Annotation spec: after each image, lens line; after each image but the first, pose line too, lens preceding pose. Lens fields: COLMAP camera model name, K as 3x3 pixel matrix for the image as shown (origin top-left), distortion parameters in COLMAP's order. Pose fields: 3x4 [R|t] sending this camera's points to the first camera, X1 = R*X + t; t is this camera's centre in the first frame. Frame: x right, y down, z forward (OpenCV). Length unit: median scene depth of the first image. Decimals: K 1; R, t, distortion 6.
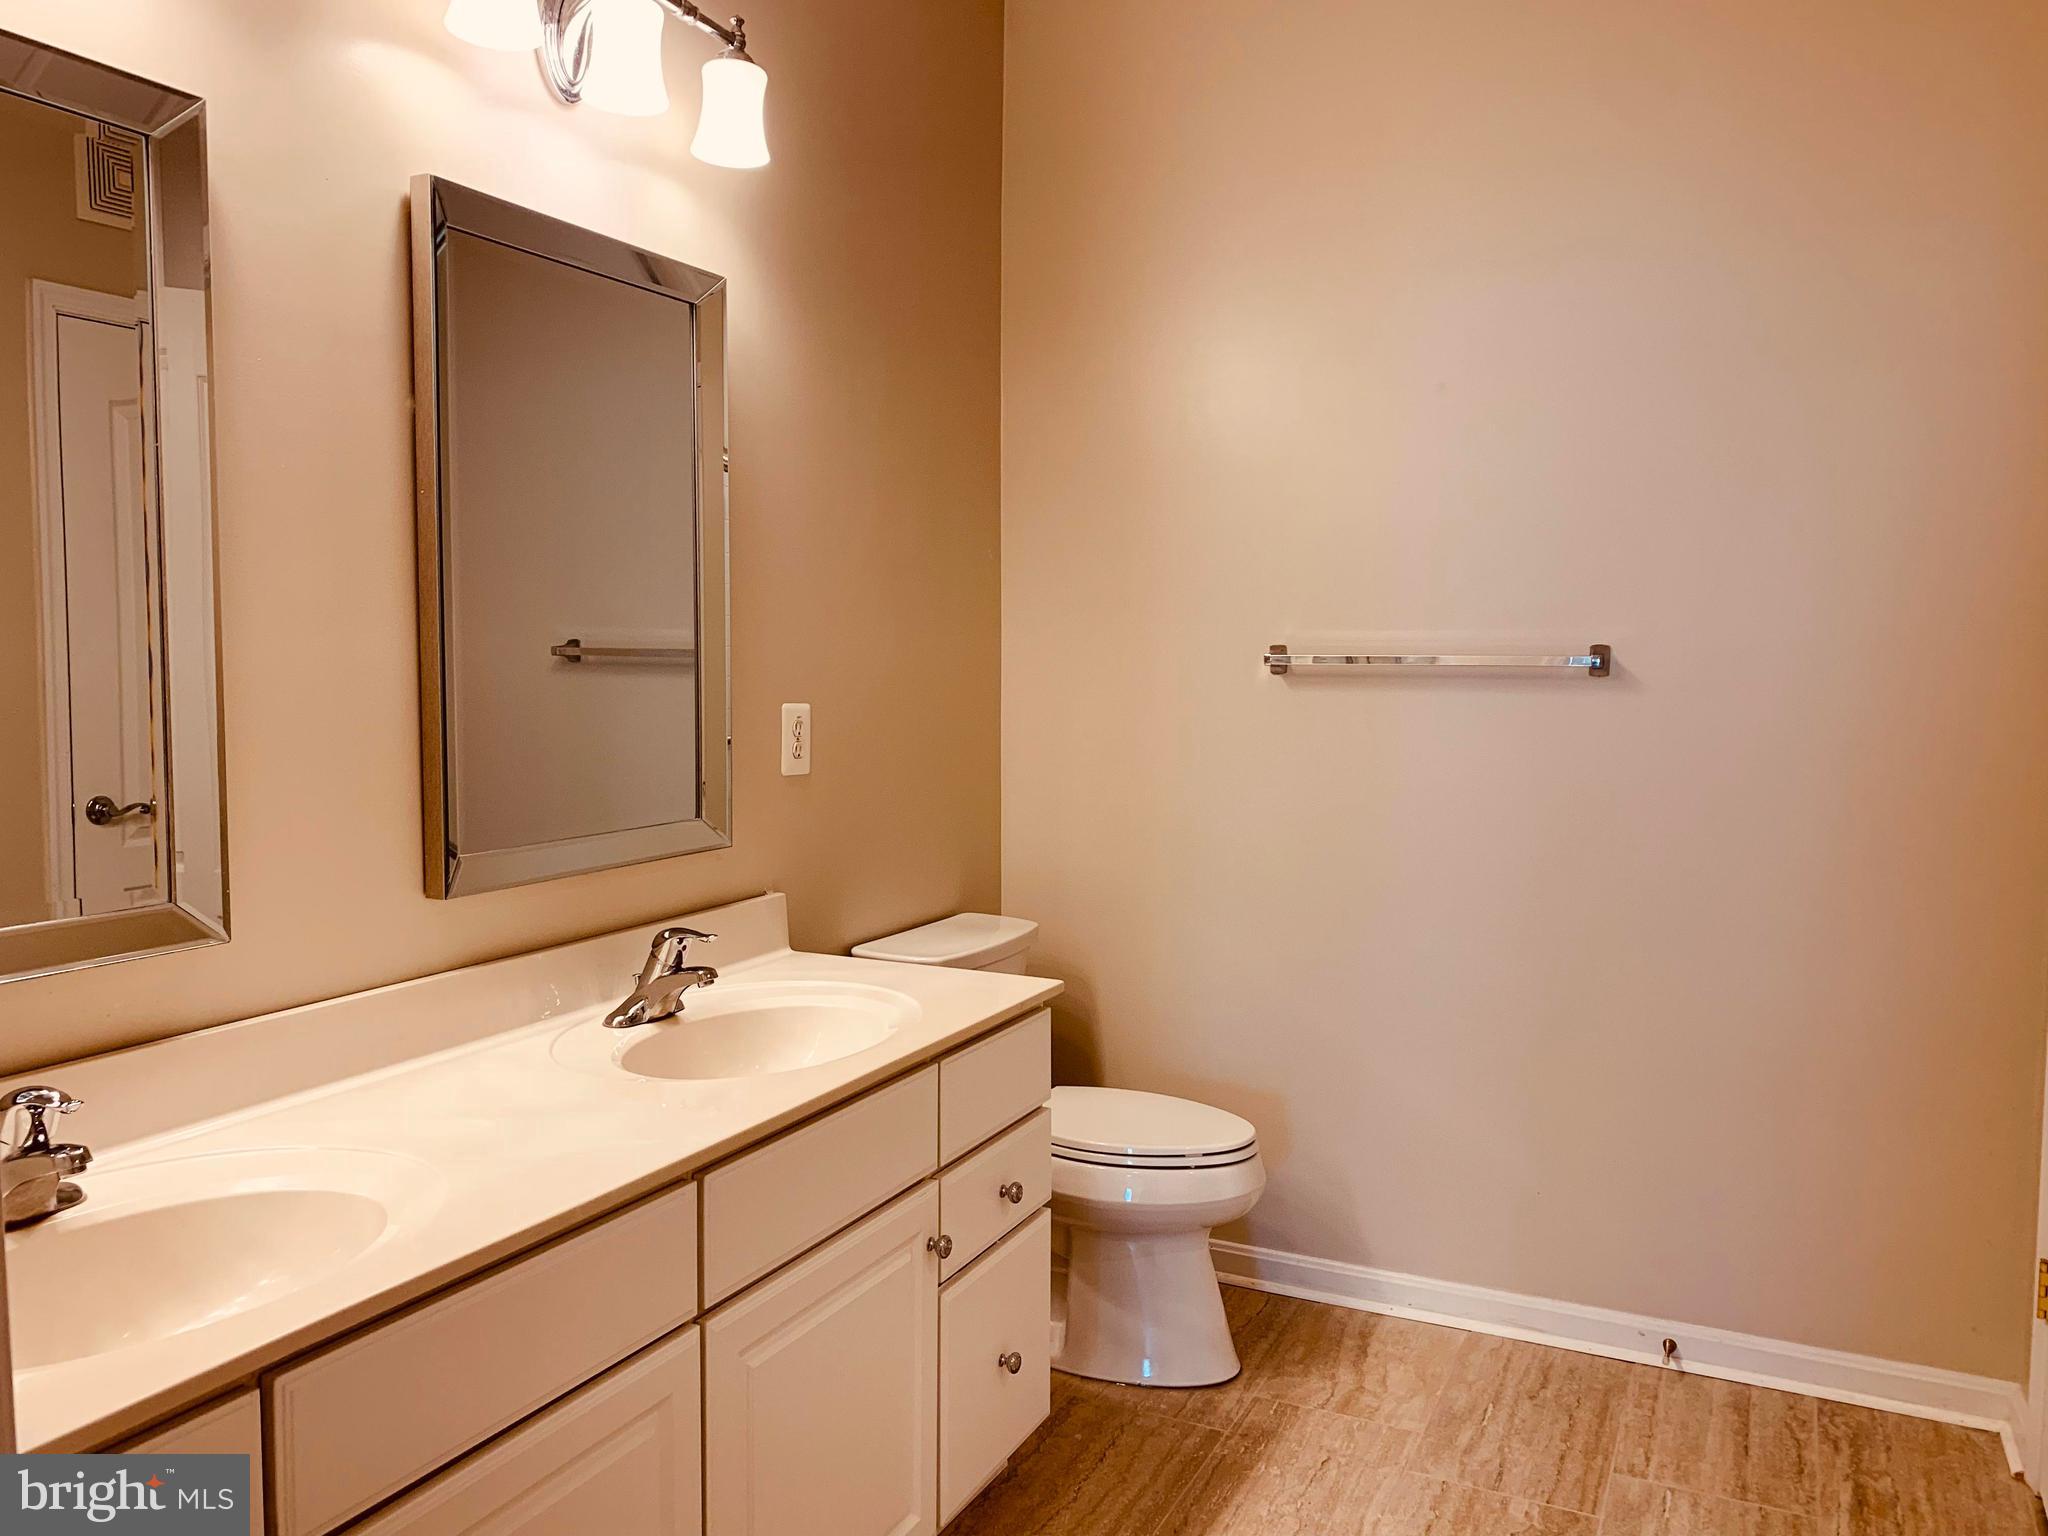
lens RADIAL K [[1561.8, 0, 1001.1], [0, 1561.8, 769.7], [0, 0, 1]] dist [0.035144, -0.059564]
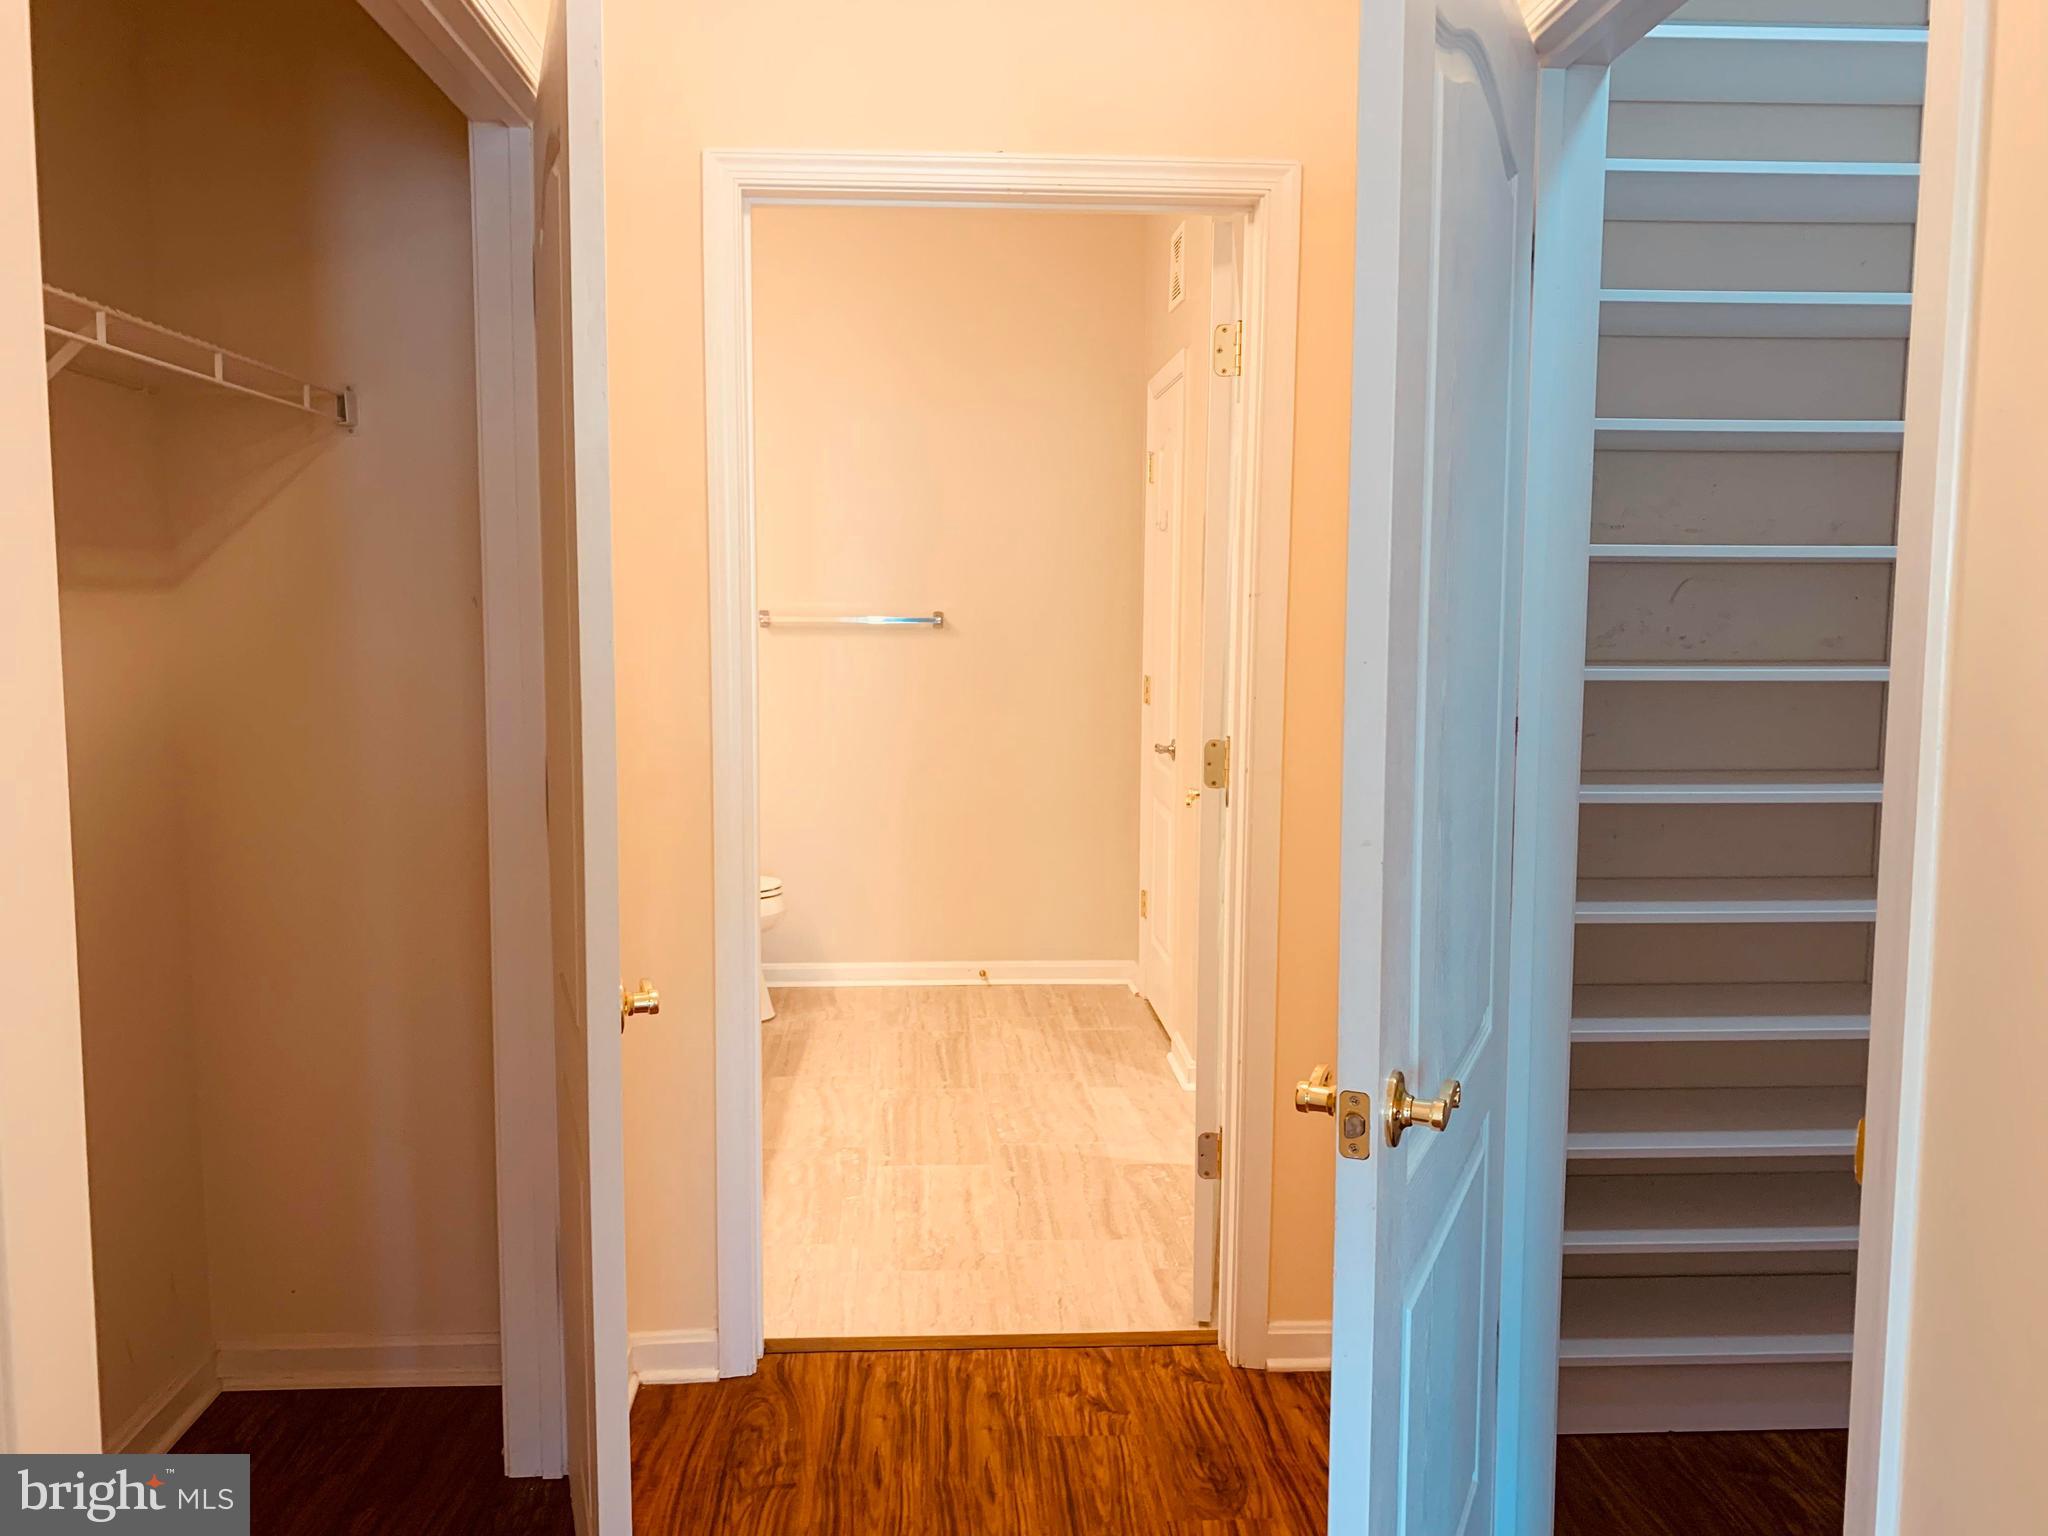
lens RADIAL K [[1561.8, 0, 1026.7], [0, 1561.8, 764.9], [0, 0, 1]] dist [0.035144, -0.059564]
pose [[0.860178, -0.044388, 0.508059, -0.521071], [0.025134, 0.998684, 0.044699, 0.023081], [-0.509375, -0.025679, 0.860162, -0.718040]]
